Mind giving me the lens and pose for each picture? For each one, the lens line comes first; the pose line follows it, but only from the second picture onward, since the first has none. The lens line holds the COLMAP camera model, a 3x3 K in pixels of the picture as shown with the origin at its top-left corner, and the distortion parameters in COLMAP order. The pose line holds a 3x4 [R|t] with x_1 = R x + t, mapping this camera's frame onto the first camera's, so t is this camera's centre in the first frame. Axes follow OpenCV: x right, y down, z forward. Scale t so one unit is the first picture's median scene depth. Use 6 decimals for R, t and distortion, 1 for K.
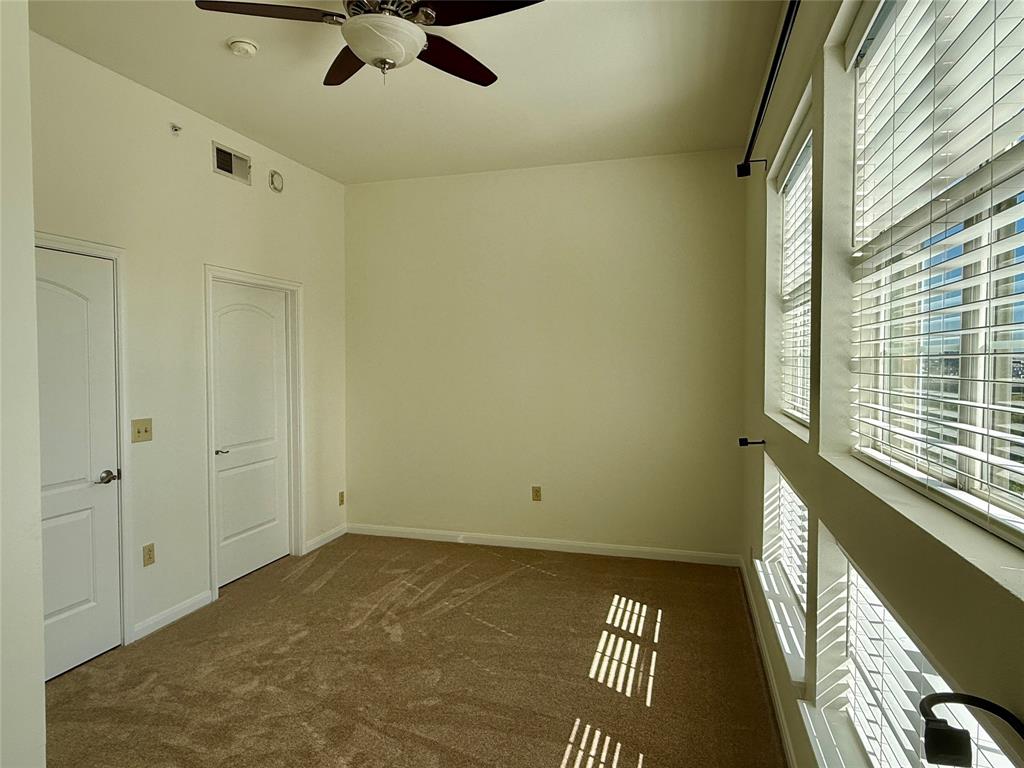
lens RADIAL K [[612.1, 0, 518.5], [0, 612.1, 383.7], [0, 0, 1]] dist [0.002438, -0.000341]
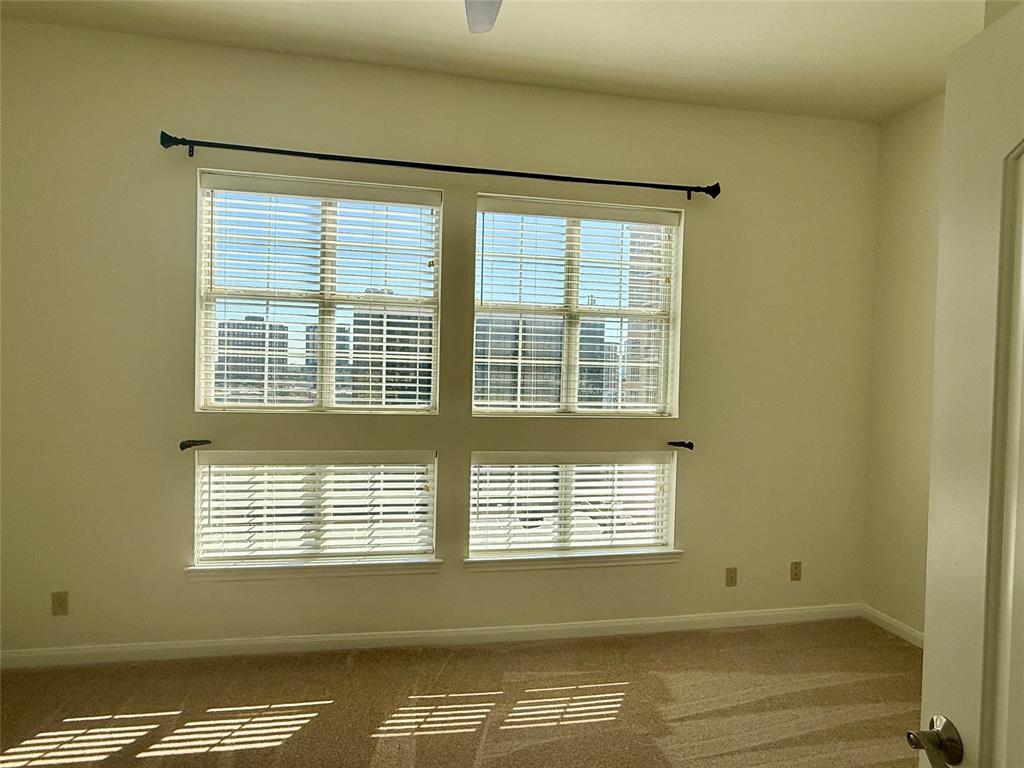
lens RADIAL K [[612.1, 0, 518.5], [0, 612.1, 383.7], [0, 0, 1]] dist [0.002438, -0.000341]
pose [[-0.438499, -0.044208, 0.897644, -0.697067], [-0.000902, 0.998811, 0.048750, -0.044360], [-0.898731, 0.020567, -0.438017, 0.996701]]
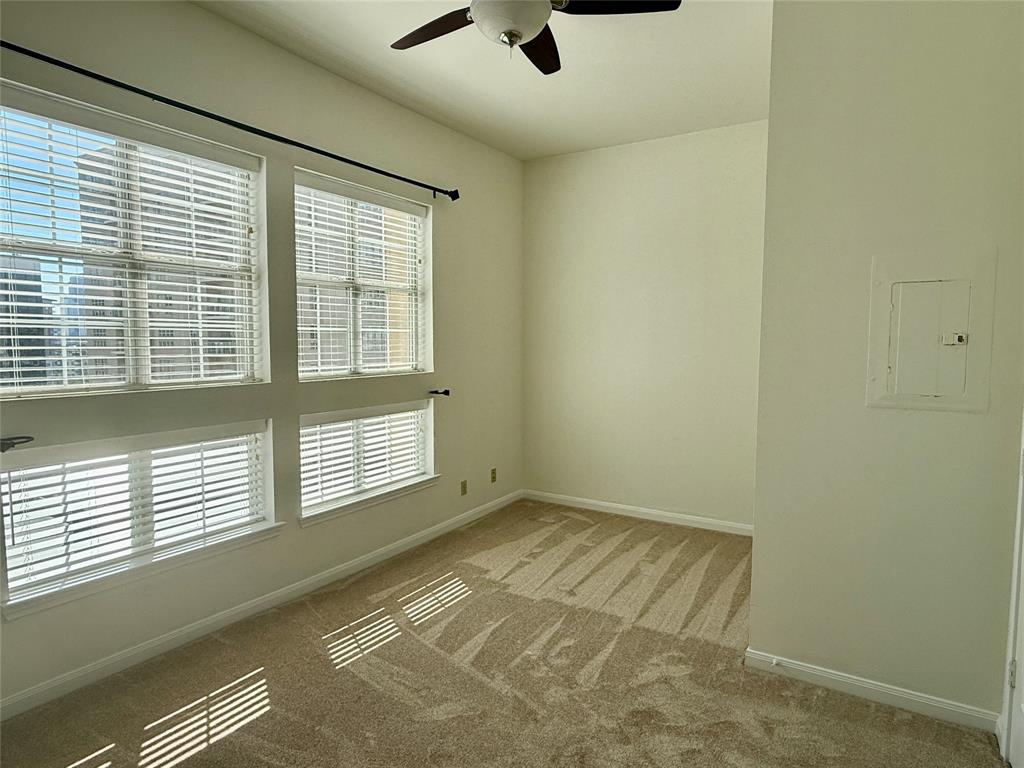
lens RADIAL K [[612.1, 0, 518.5], [0, 612.1, 383.7], [0, 0, 1]] dist [0.002438, -0.000341]
pose [[-0.958504, -0.042601, 0.281878, -0.406615], [-0.011075, 0.993590, 0.112502, -0.063685], [-0.284864, 0.104712, -0.952832, 1.561844]]
